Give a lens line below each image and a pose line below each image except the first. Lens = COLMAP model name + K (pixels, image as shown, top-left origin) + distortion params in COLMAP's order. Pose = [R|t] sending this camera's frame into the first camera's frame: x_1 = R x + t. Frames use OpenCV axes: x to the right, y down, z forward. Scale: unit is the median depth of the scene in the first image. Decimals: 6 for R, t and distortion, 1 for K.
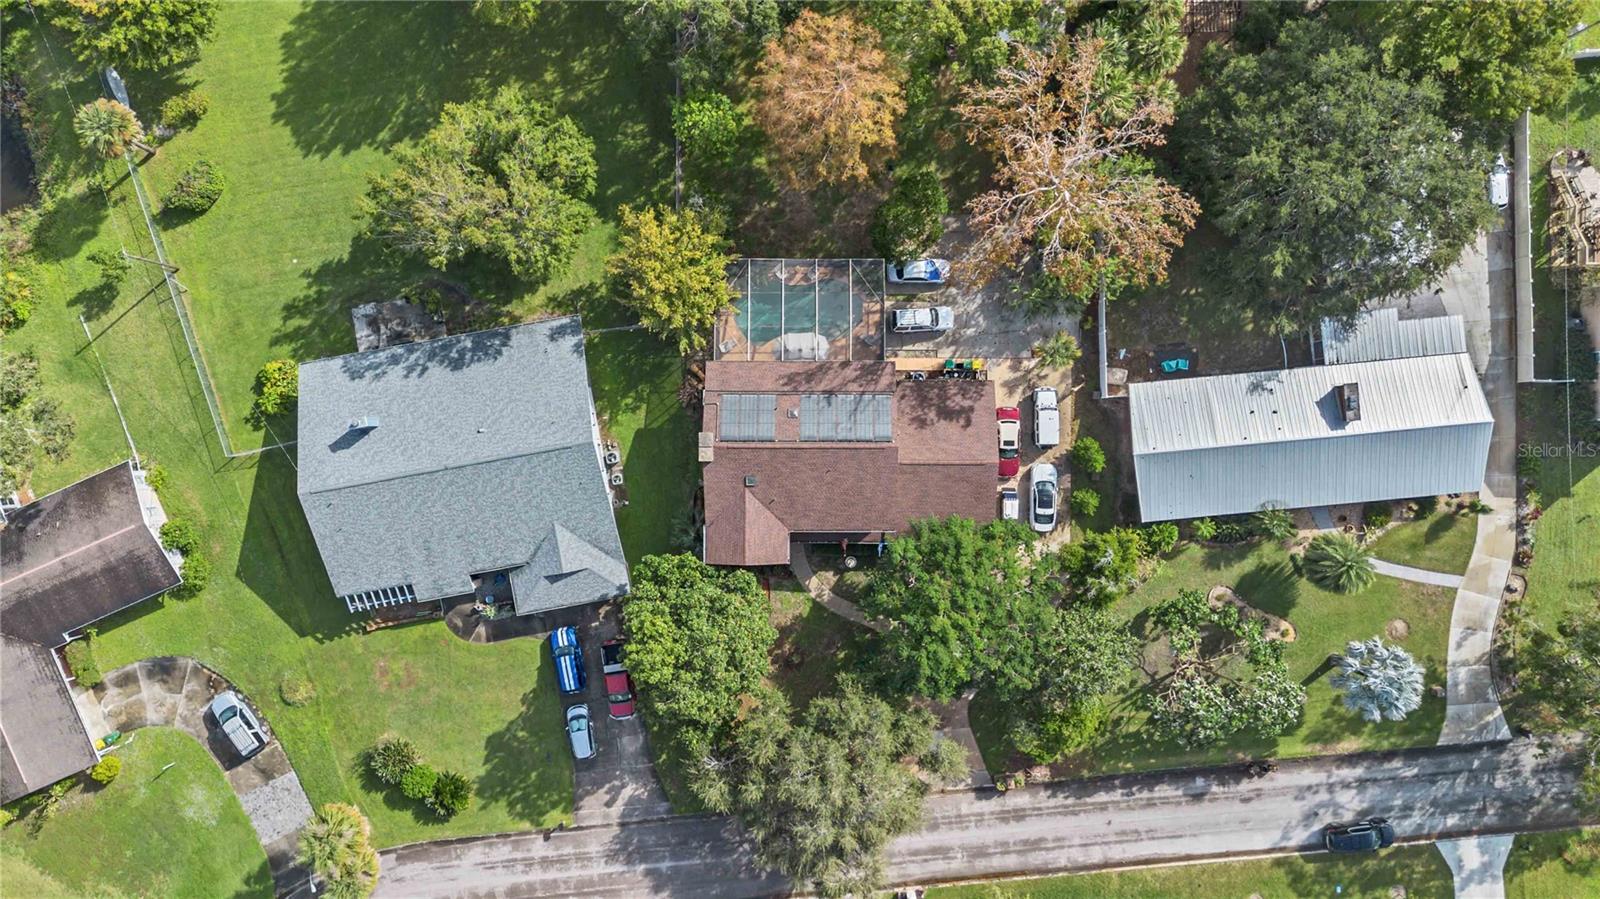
lens RADIAL K [[1113.8, 0, 799.7], [0, 1113.8, 446.5], [0, 0, 1]] dist [0.037254, -0.004380]
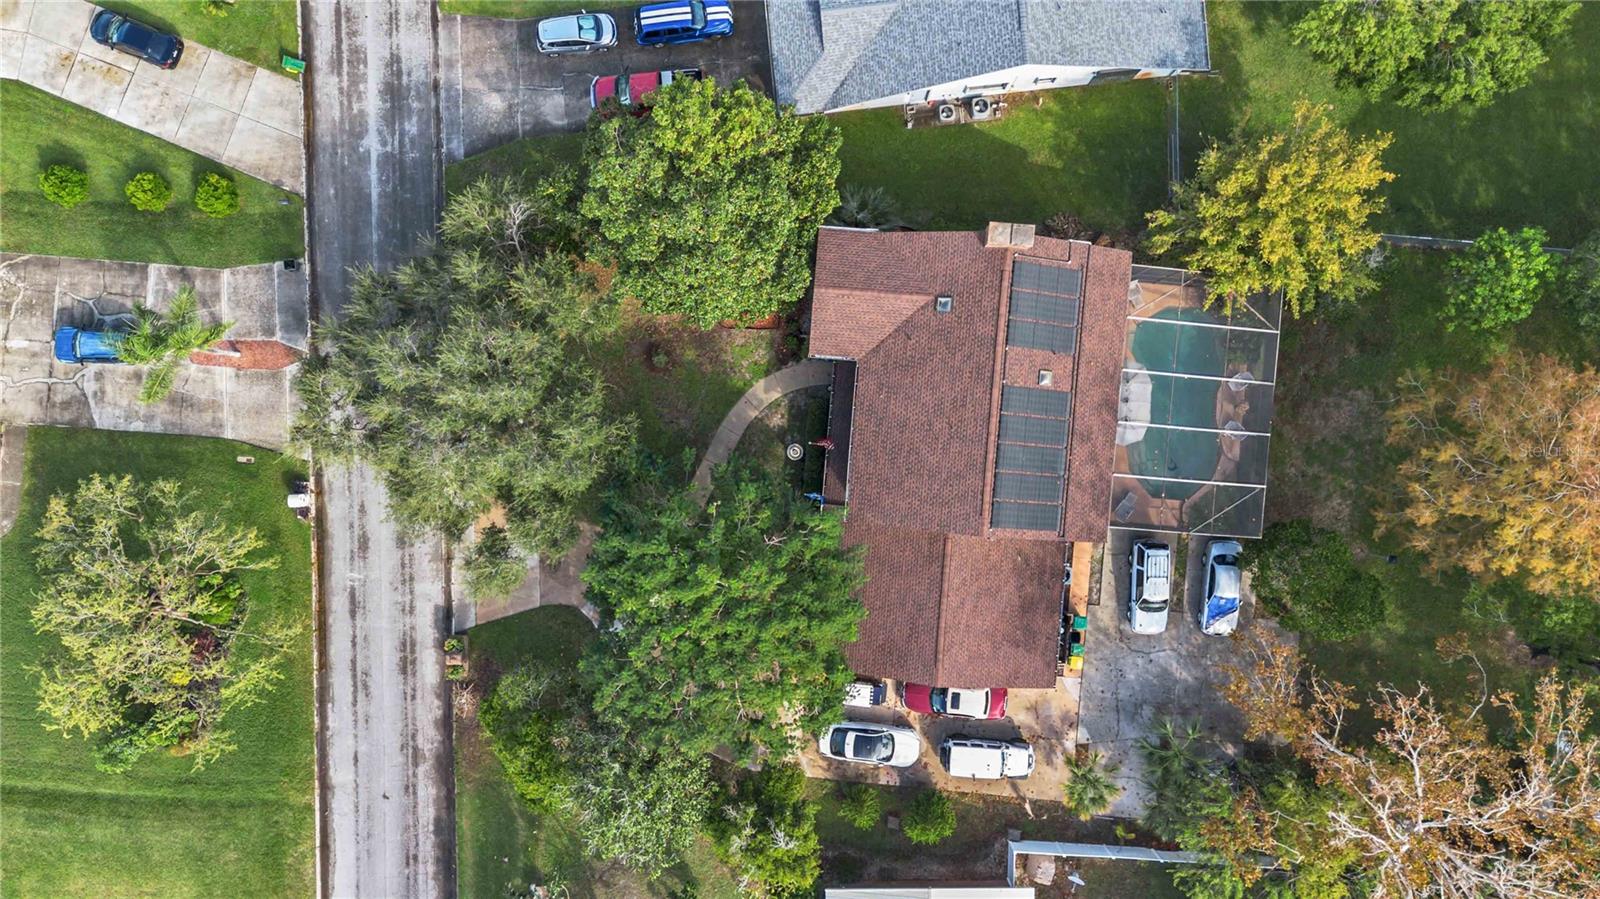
lens RADIAL K [[1113.8, 0, 797.0], [0, 1113.8, 453.7], [0, 0, 1]] dist [0.037254, -0.004380]
pose [[-0.080595, 0.996564, 0.019094, 0.035367], [-0.996585, -0.080912, 0.016460, 0.095259], [0.017948, -0.017702, 0.999682, 0.337024]]
